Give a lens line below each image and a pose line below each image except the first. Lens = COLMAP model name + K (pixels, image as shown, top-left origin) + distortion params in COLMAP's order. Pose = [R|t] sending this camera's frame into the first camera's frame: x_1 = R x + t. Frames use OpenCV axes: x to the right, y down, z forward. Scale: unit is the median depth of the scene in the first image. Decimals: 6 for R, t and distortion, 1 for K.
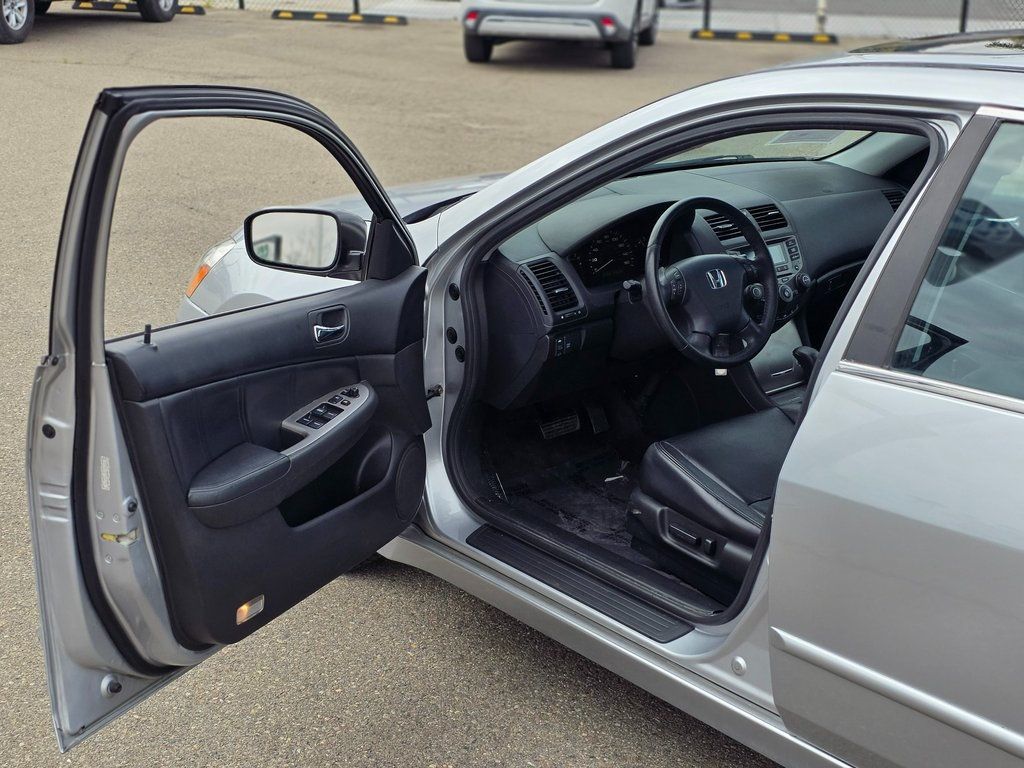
lens RADIAL K [[1520.5, 0, 512.0], [0, 1520.5, 384.0], [0, 0, 1]] dist [0.006834, 0.006544]
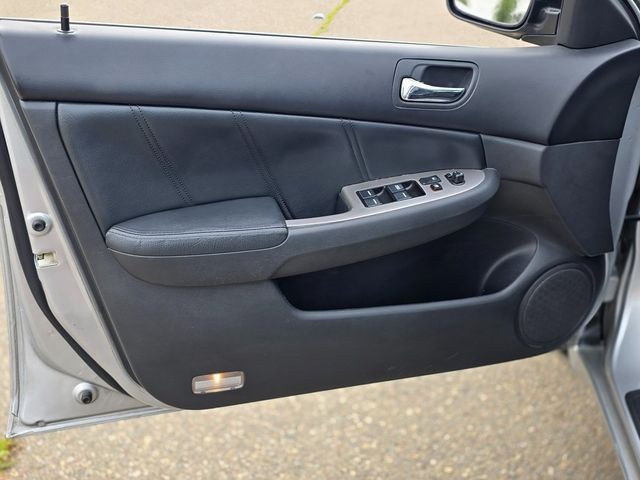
lens RADIAL K [[675.6, 0, 320.0], [0, 675.6, 240.0], [0, 0, 1]] dist [0.070689, 0.002426]
pose [[0.666644, 0.305863, -0.679730, 0.100619], [-0.218526, 0.952058, 0.214085, -0.024232], [0.712623, 0.005820, 0.701523, 0.716335]]
